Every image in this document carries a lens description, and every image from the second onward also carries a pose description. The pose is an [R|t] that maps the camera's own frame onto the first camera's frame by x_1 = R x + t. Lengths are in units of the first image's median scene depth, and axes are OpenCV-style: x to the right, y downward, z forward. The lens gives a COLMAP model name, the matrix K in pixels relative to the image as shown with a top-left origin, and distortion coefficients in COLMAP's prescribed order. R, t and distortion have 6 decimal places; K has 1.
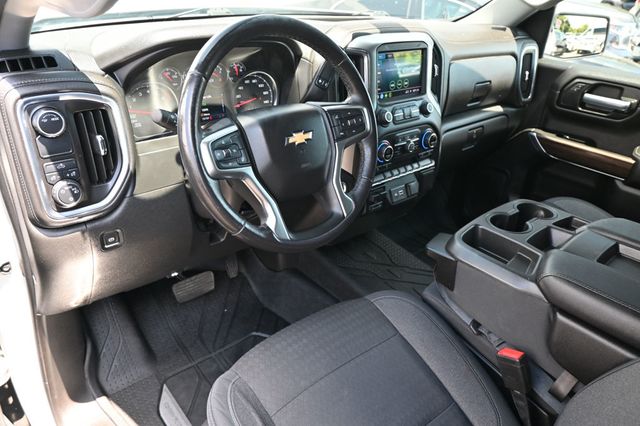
lens RADIAL K [[453.9, 0, 320.0], [0, 453.9, 213.0], [0, 0, 1]] dist [-0.002099, -0.002364]
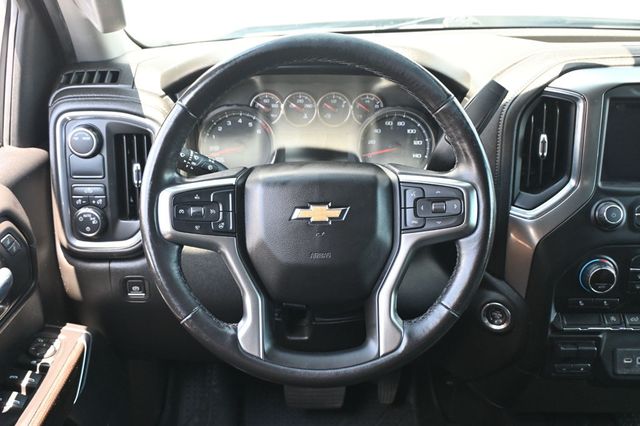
lens RADIAL K [[666.8, 0, 320.0], [0, 666.8, 213.0], [0, 0, 1]] dist [0.012409, 0.016349]
pose [[0.756988, 0.195728, -0.623426, 0.397559], [-0.272667, 0.961666, -0.029163, -0.098088], [0.593820, 0.192064, 0.781339, 0.173209]]
